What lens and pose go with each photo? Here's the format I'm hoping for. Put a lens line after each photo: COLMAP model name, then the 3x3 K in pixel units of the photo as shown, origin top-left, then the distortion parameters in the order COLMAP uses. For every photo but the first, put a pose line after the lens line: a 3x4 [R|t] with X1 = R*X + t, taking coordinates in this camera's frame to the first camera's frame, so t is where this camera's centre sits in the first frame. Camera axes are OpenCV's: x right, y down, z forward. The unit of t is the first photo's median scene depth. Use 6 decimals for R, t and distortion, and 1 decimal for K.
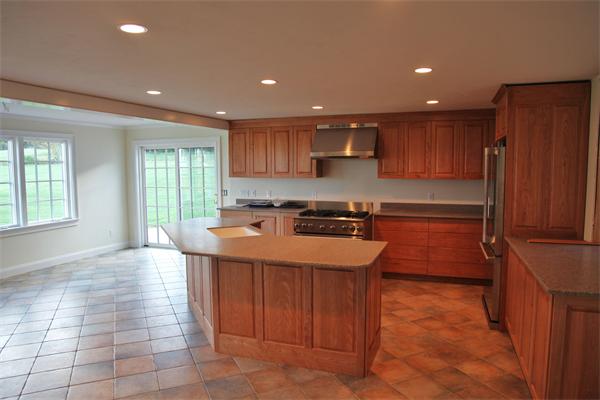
lens RADIAL K [[410.4, 0, 300.0], [0, 410.4, 200.0], [0, 0, 1]] dist [-0.122833, 0.066203]
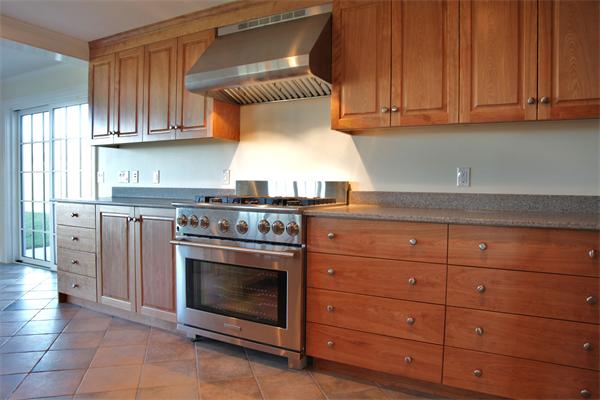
lens RADIAL K [[410.4, 0, 300.0], [0, 410.4, 200.0], [0, 0, 1]] dist [-0.122833, 0.066203]
pose [[0.988446, 0.024312, -0.149610, 0.214248], [-0.031816, 0.998342, -0.047974, 0.038734], [0.148195, 0.052179, 0.987581, 0.560271]]
